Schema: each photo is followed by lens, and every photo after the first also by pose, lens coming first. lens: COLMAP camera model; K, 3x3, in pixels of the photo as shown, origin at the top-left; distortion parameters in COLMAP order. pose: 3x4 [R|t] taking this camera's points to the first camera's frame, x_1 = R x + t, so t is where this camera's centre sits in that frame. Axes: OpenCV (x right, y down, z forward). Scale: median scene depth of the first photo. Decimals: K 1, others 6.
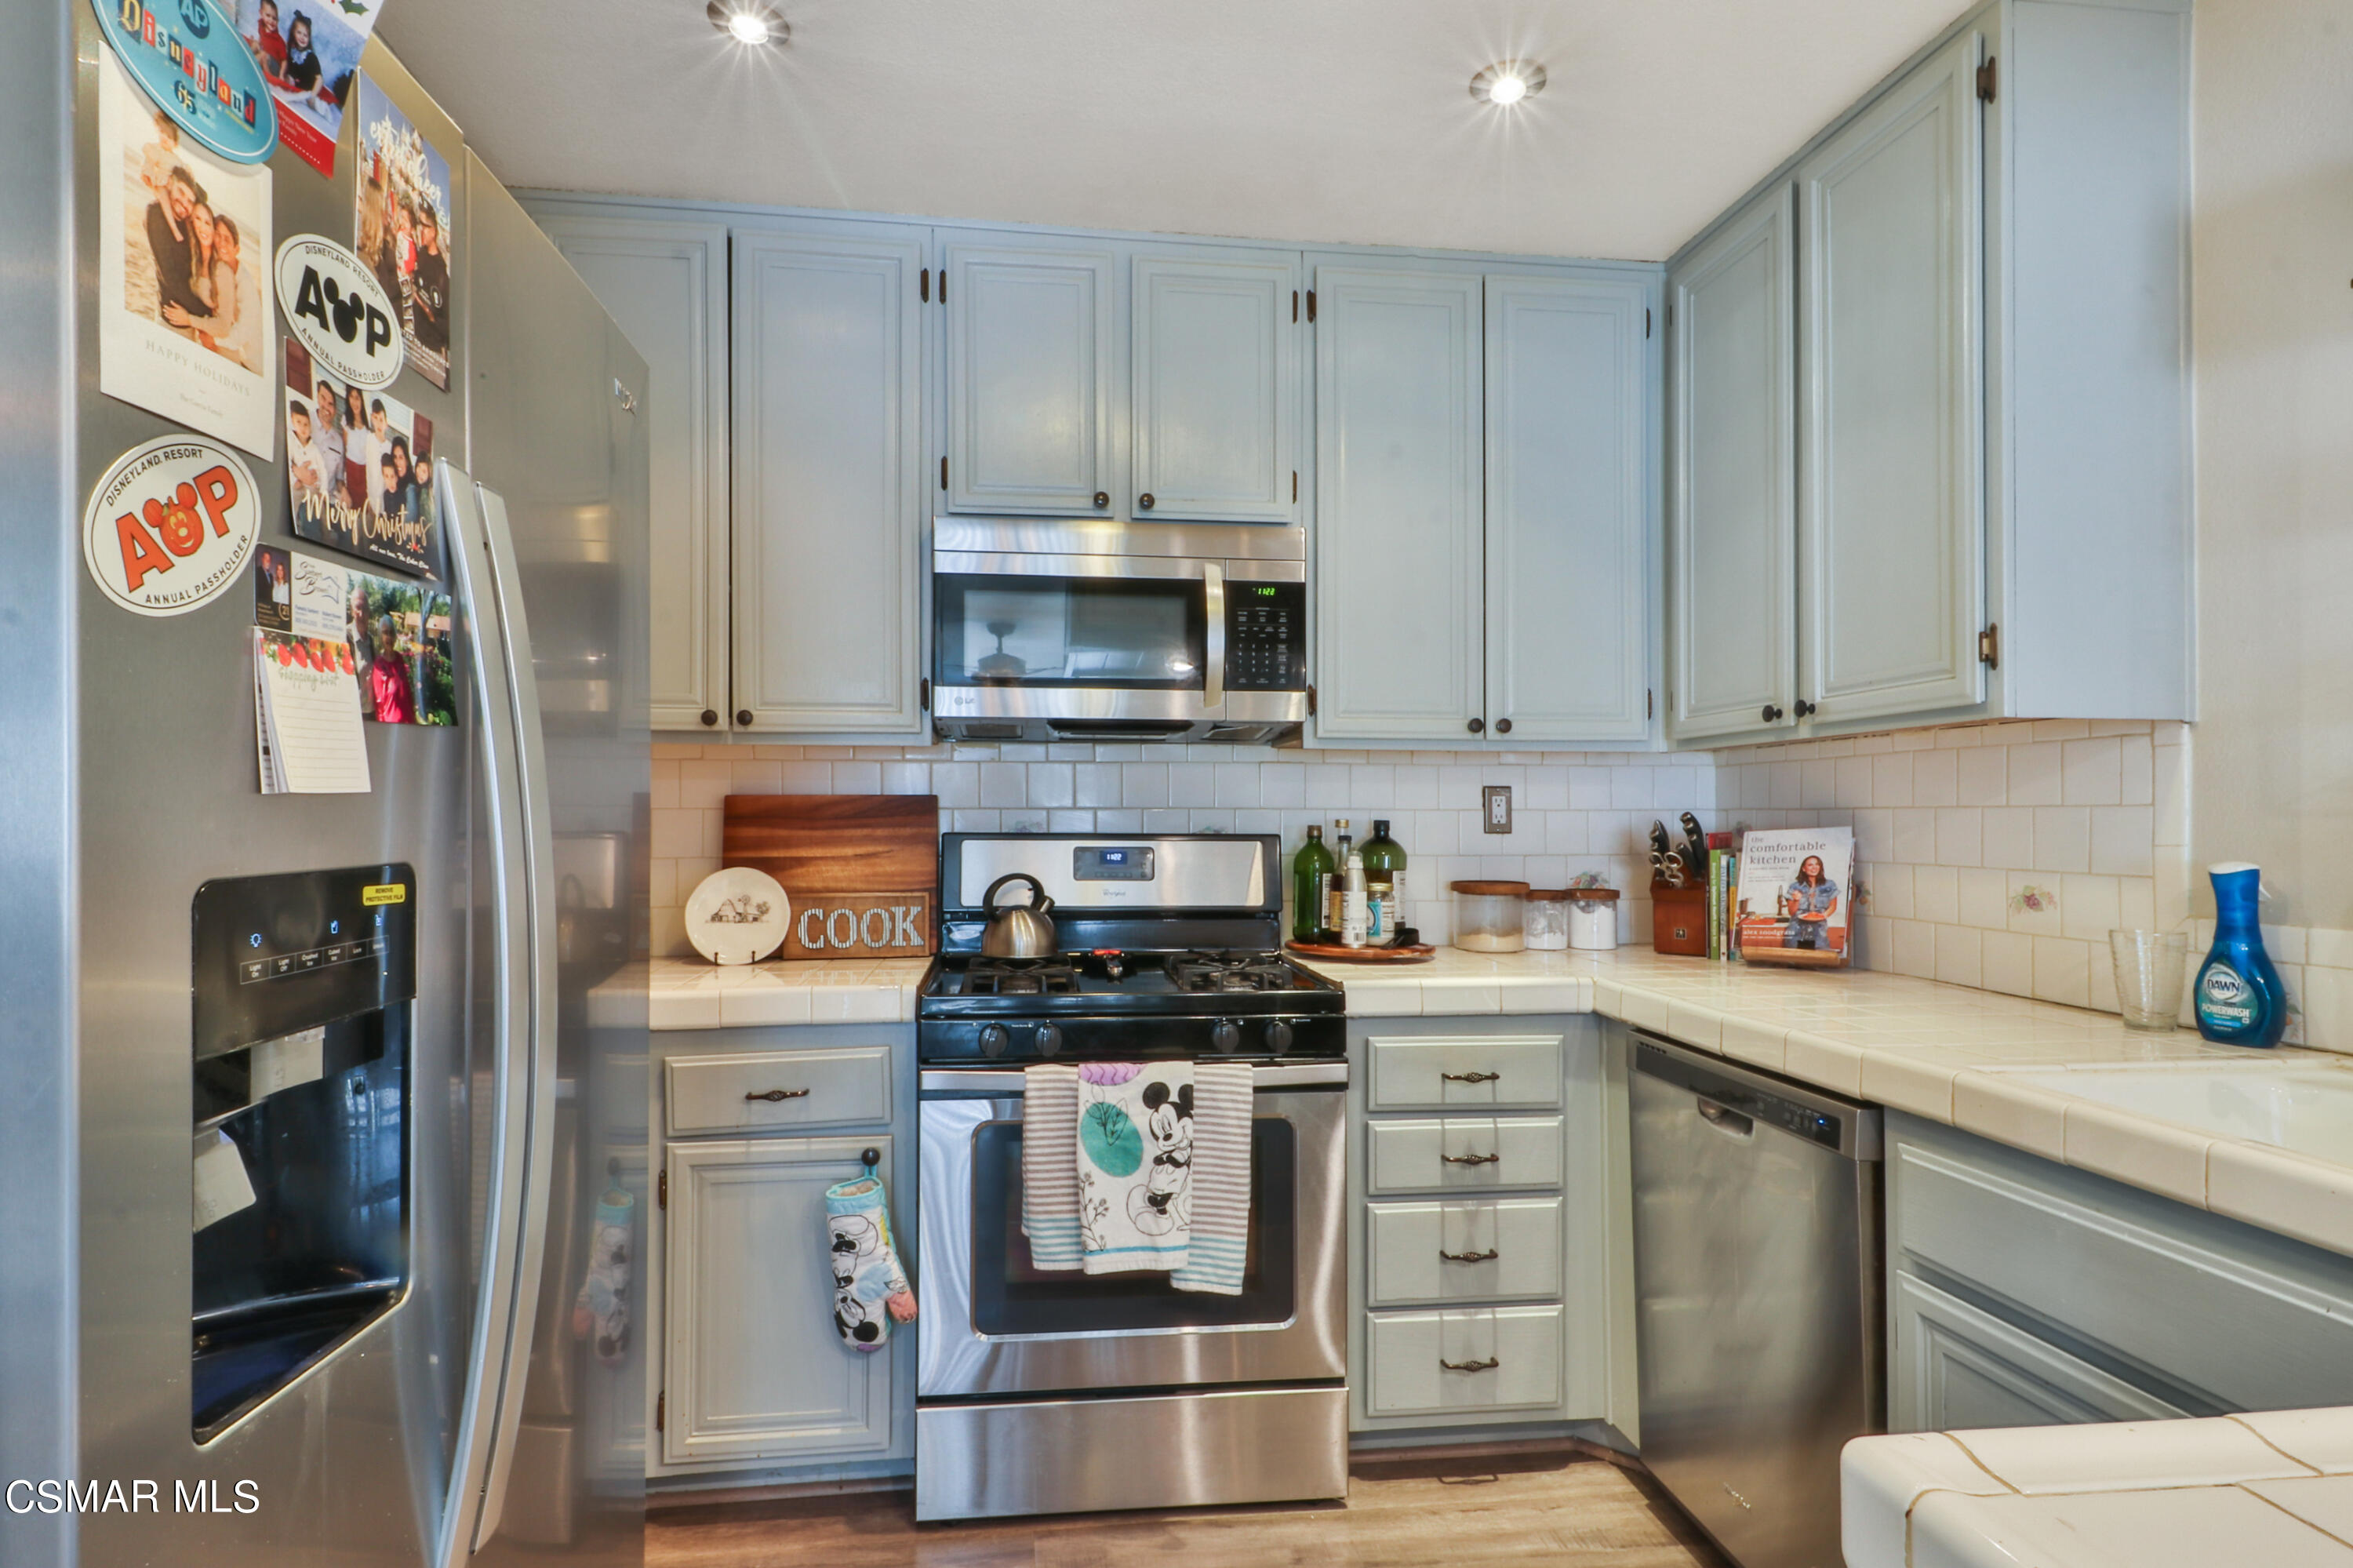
lens RADIAL K [[1229.4, 0, 1169.7], [0, 1229.4, 821.1], [0, 0, 1]] dist [0.017940, -0.009414]
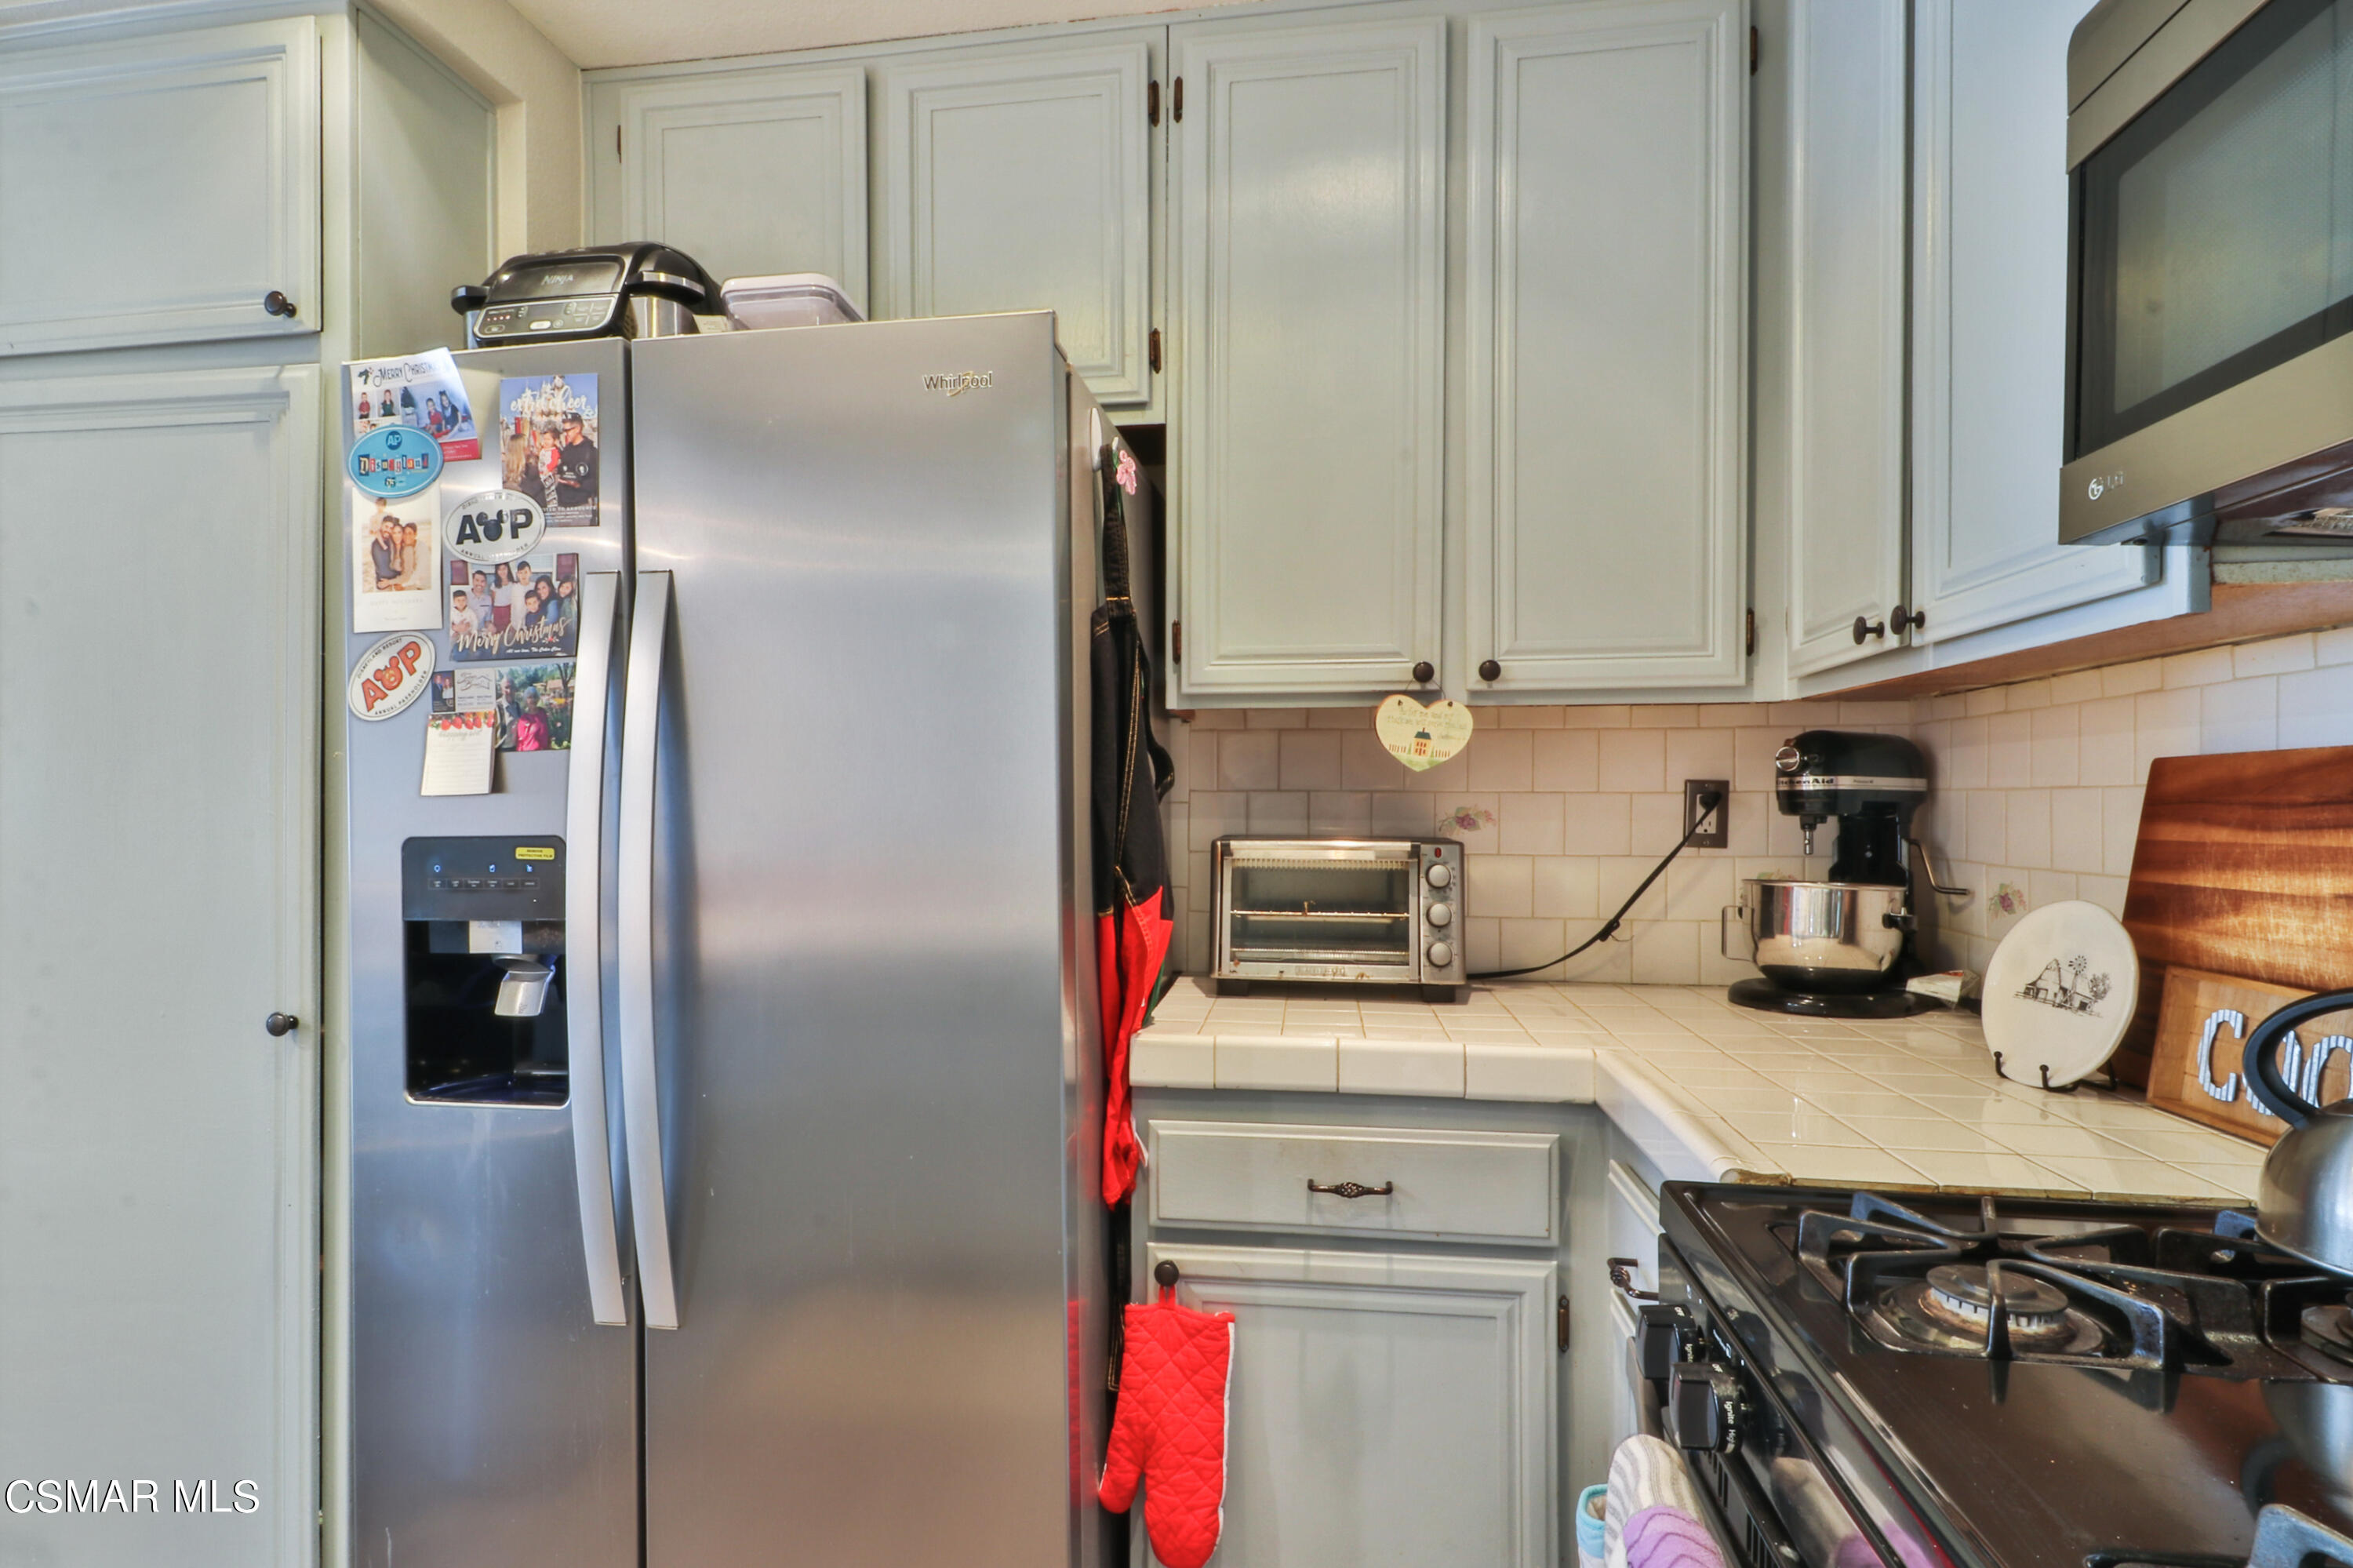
lens RADIAL K [[1239.2, 0, 1181.6], [0, 1239.2, 807.1], [0, 0, 1]] dist [0.020994, -0.000512]
pose [[-0.279976, 0.002378, -0.960004, 0.319893], [0.000451, 0.999997, 0.002346, -0.002989], [0.960007, 0.000224, -0.279977, 0.999318]]
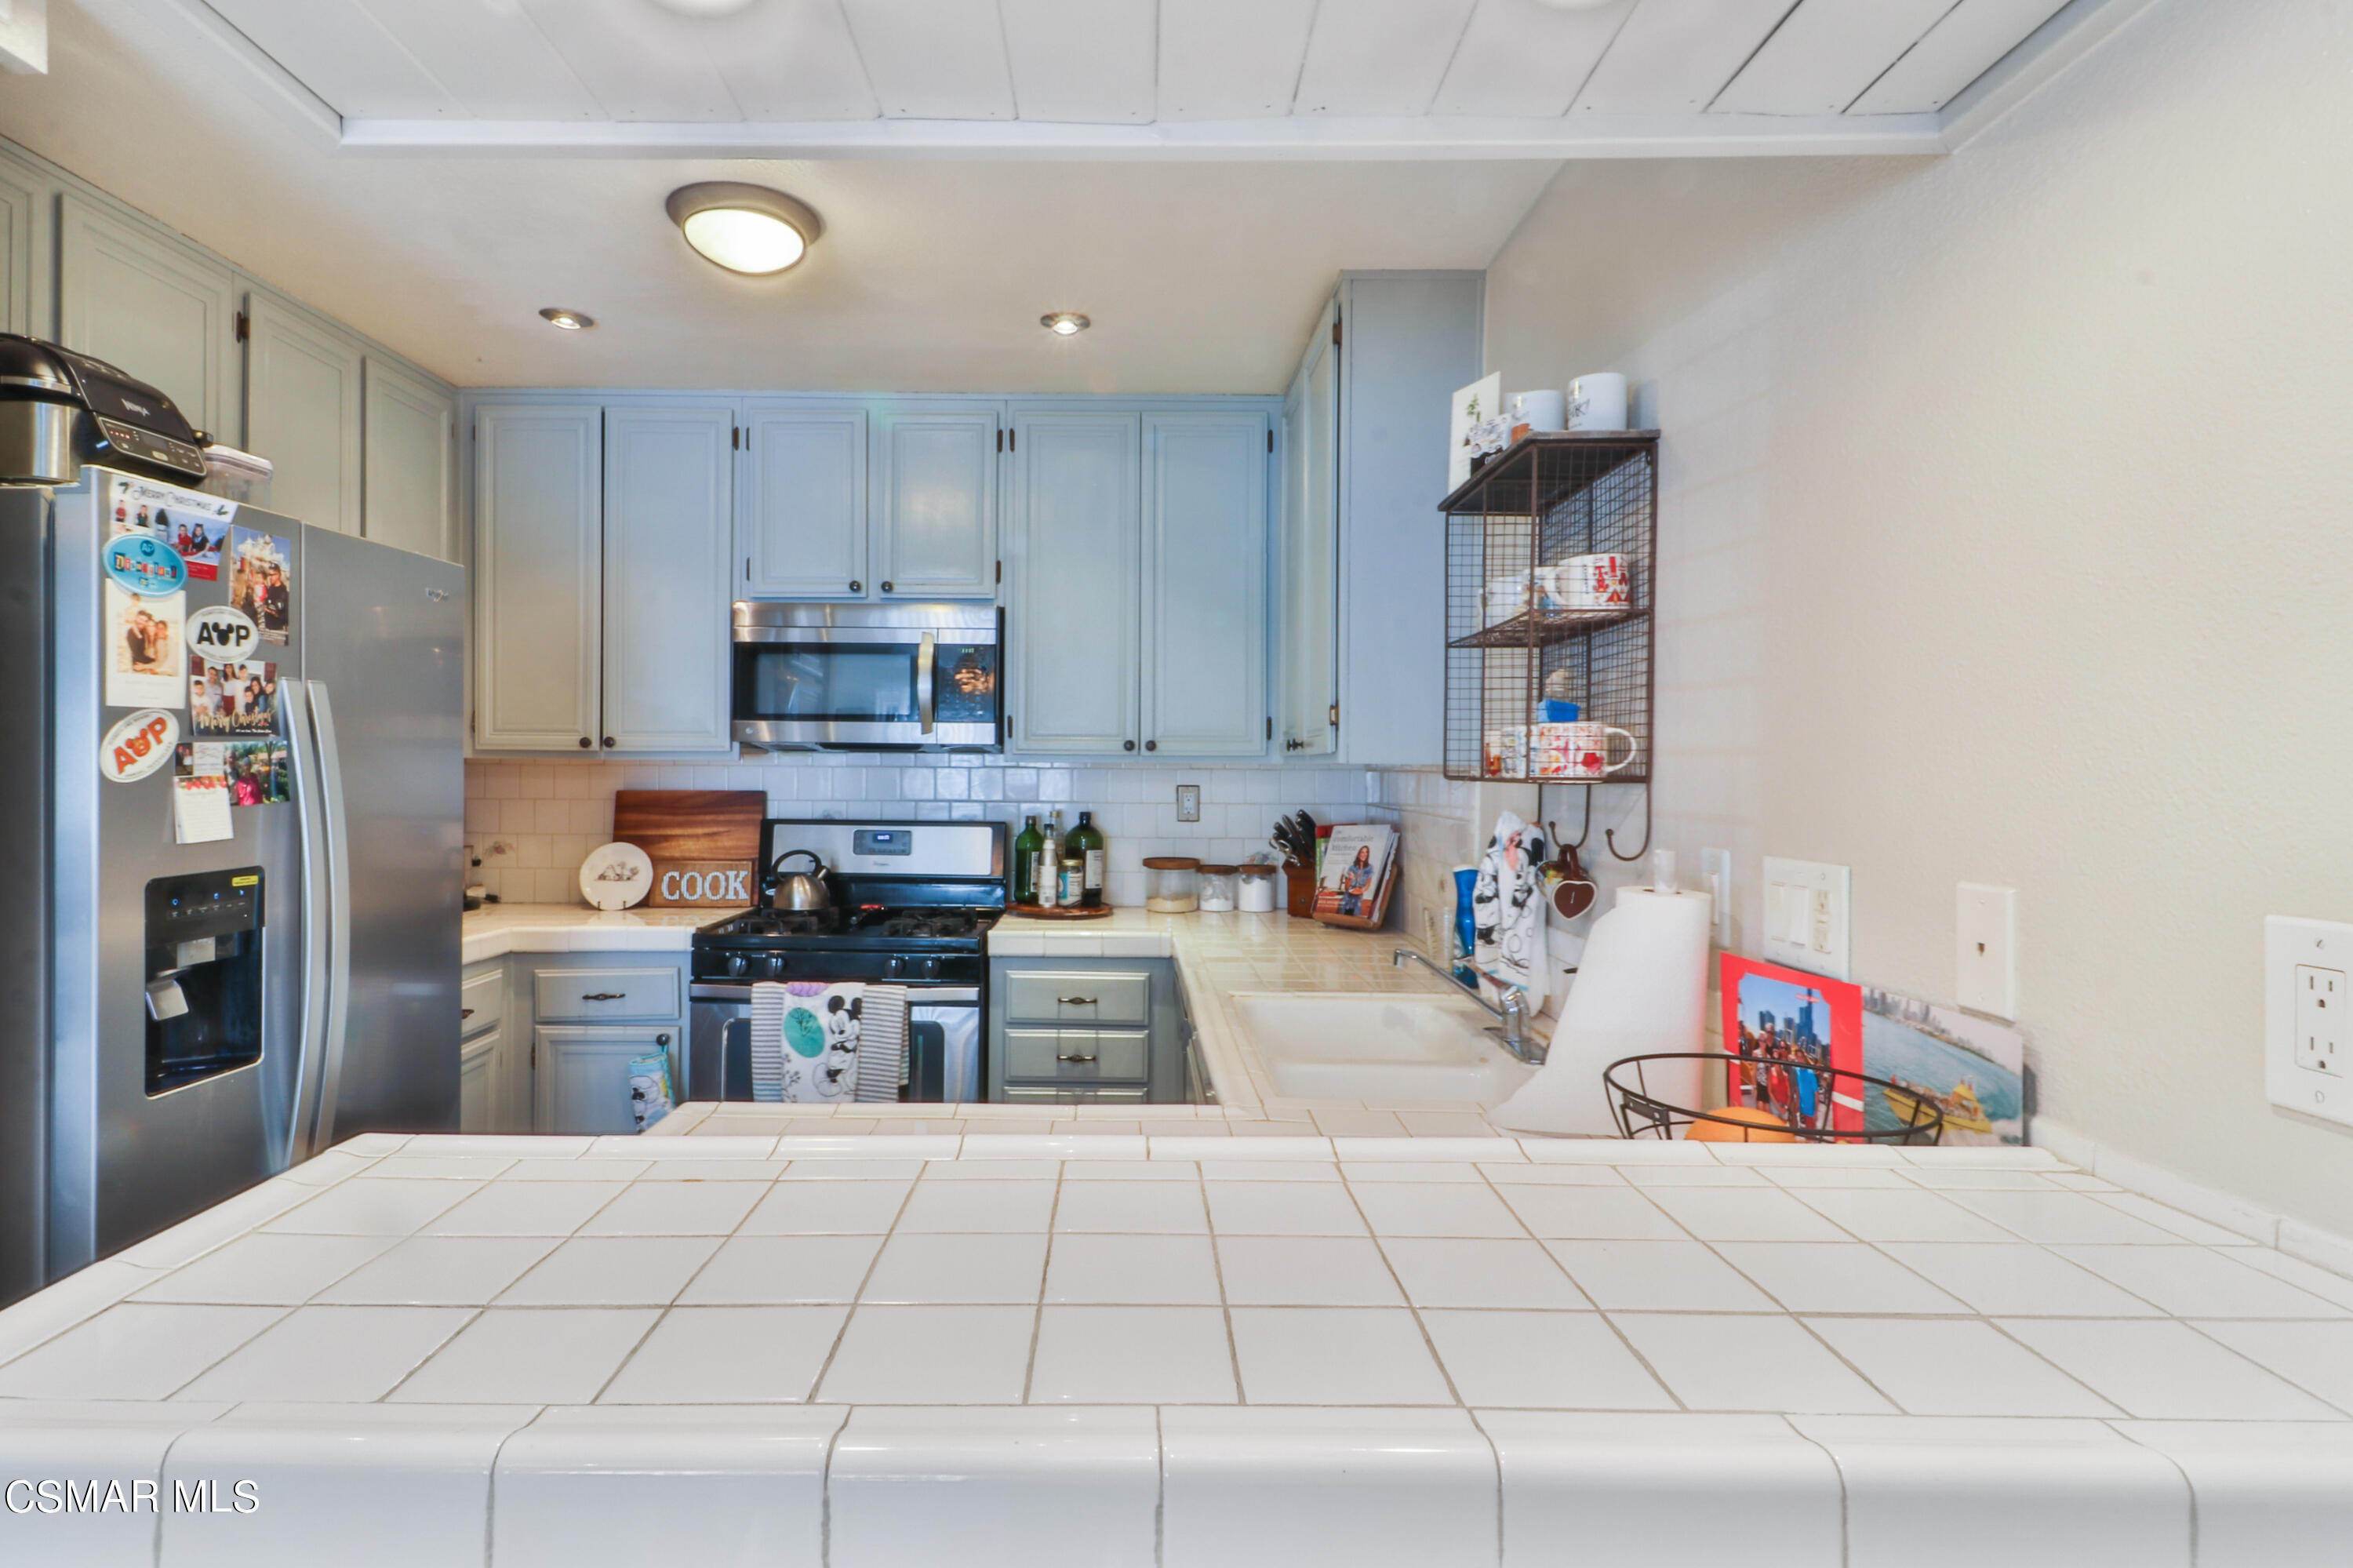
lens RADIAL K [[1232.6, 0, 1139.4], [0, 1232.6, 770.7], [0, 0, 1]] dist [0.004238, -0.008295]
pose [[0.992182, 0.007192, -0.124594, 0.547327], [-0.006871, 0.999972, 0.003010, -0.069096], [0.124612, -0.002130, 0.992203, -0.446421]]
